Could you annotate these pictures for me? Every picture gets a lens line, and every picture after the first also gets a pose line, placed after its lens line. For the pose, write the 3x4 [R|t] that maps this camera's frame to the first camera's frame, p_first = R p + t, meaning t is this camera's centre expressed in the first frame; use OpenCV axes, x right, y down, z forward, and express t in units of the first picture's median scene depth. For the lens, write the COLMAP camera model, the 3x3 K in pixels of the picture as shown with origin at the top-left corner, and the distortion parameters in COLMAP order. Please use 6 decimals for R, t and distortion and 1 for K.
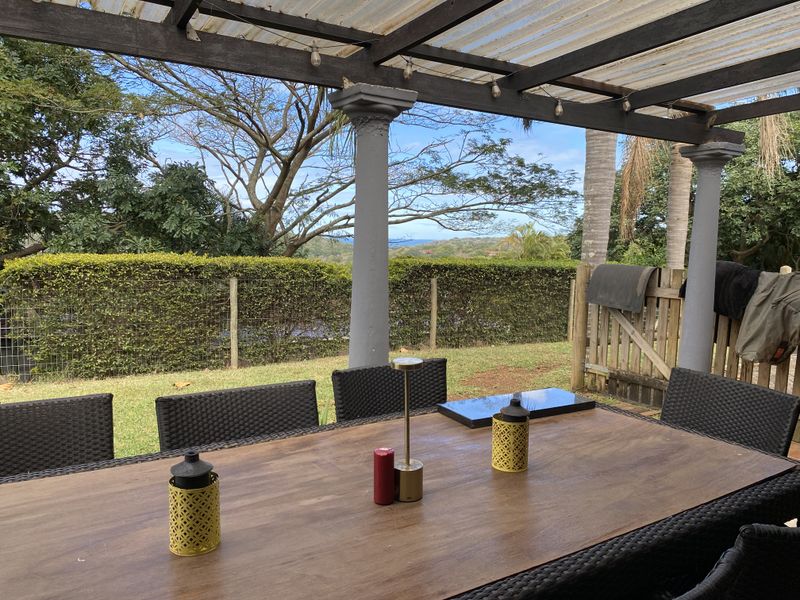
lens RADIAL K [[604.3, 0, 397.3], [0, 604.3, 301.9], [0, 0, 1]] dist [0.046447, -0.062061]
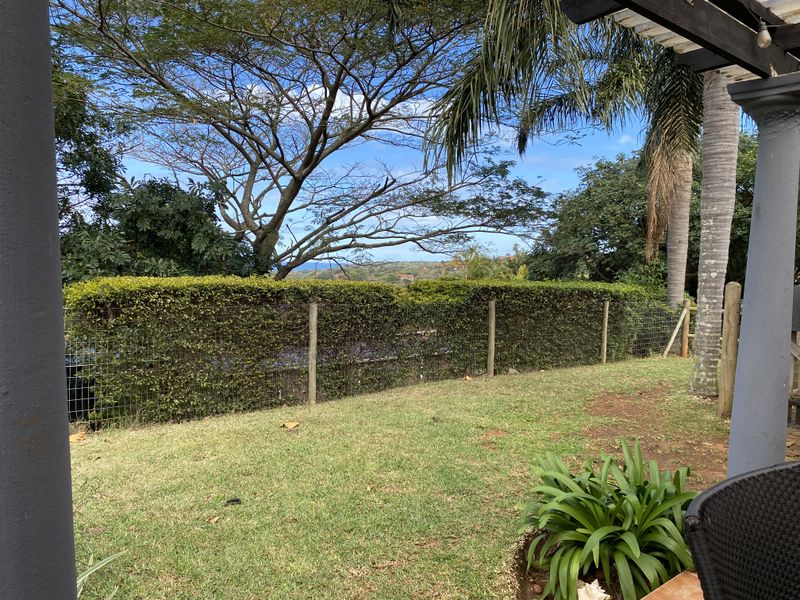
lens RADIAL K [[604.3, 0, 401.7], [0, 604.3, 300.5], [0, 0, 1]] dist [0.046447, -0.062061]
pose [[0.989117, -0.009984, 0.146789, -0.221100], [0.016121, 0.999042, -0.040677, -0.003416], [-0.146243, 0.042601, 0.988331, 0.075109]]
